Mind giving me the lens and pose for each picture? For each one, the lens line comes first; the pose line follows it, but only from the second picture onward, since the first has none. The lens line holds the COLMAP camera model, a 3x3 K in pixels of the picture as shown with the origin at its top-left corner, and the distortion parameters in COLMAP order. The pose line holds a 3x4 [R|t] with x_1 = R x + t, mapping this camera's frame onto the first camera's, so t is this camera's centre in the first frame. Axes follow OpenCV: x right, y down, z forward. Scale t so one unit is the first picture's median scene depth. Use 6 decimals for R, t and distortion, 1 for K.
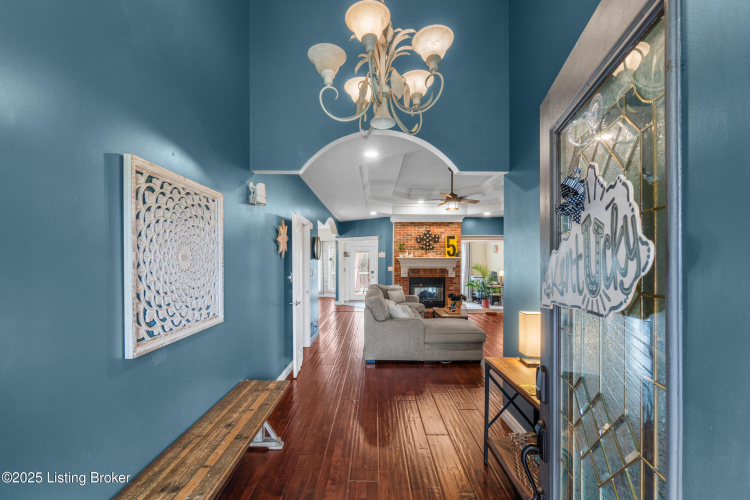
lens RADIAL K [[328.7, 0, 374.2], [0, 328.7, 260.4], [0, 0, 1]] dist [-0.000583, -0.000063]
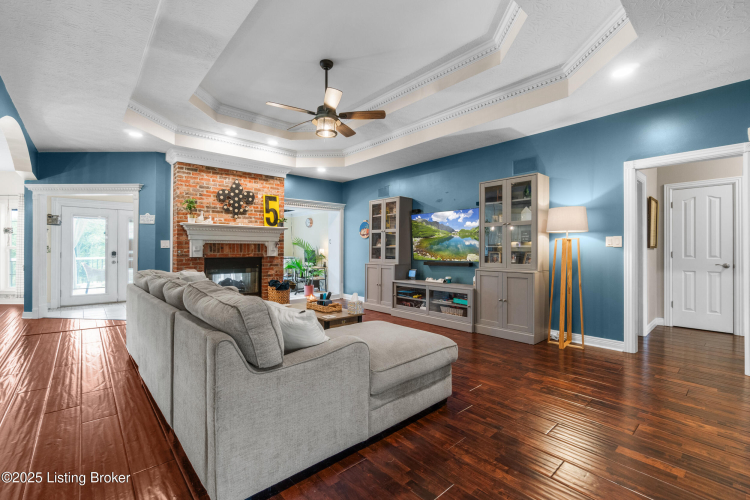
lens RADIAL K [[326.5, 0, 372.9], [0, 326.5, 247.3], [0, 0, 1]] dist [-0.008882, -0.000319]
pose [[0.749223, 0.002611, 0.662313, -0.057268], [0.001350, 0.999984, -0.005469, 0.036177], [-0.662317, 0.004992, 0.749207, 0.351822]]
